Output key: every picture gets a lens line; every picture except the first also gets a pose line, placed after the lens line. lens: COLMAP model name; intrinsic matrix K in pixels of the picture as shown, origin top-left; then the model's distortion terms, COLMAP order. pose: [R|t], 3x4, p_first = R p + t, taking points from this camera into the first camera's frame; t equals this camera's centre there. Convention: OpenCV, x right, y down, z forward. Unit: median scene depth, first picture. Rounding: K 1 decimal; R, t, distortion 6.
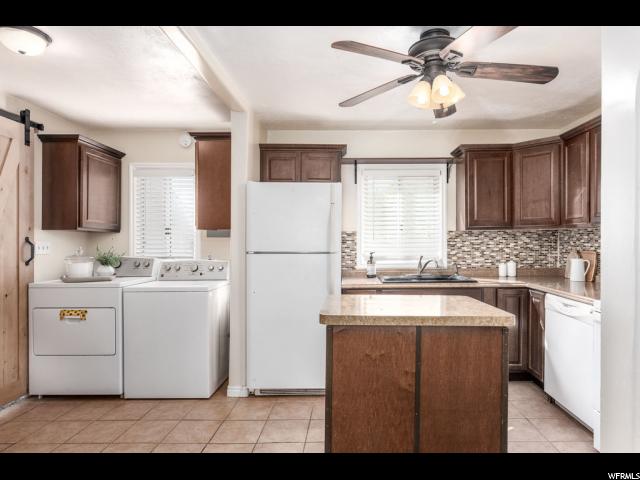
lens RADIAL K [[386.5, 0, 321.2], [0, 386.5, 242.0], [0, 0, 1]] dist [0.035396, 0.001212]
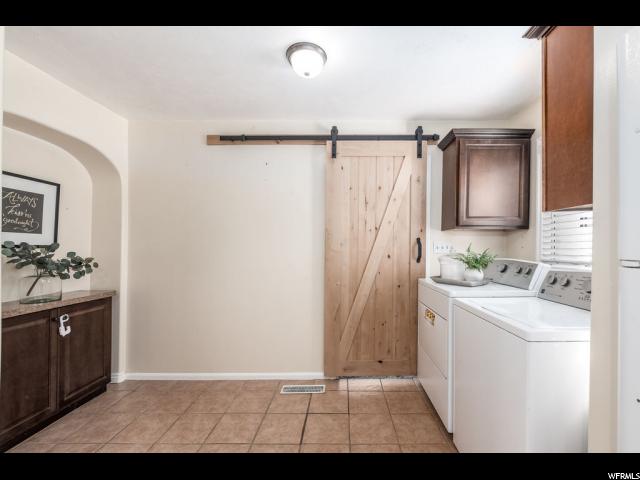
lens RADIAL K [[277.1, 0, 319.1], [0, 277.1, 243.5], [0, 0, 1]] dist [0.002317, -0.001105]
pose [[0.065828, -0.011995, -0.997759, 0.030968], [0.012636, 0.999858, -0.011187, 0.007973], [0.997751, -0.011871, 0.065970, 0.584681]]
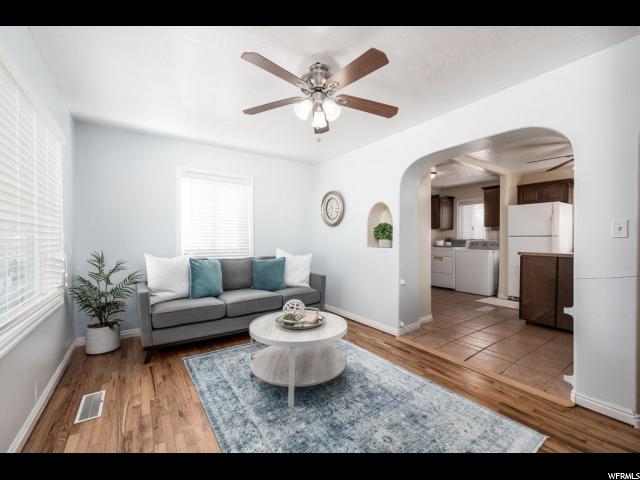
lens RADIAL K [[277.1, 0, 331.8], [0, 277.1, 240.7], [0, 0, 1]] dist [0.002317, -0.001105]
pose [[0.642598, 0.004372, -0.766191, 0.353560], [-0.001141, 0.999988, 0.004749, 0.040953], [0.766202, -0.002178, 0.642596, -0.754374]]
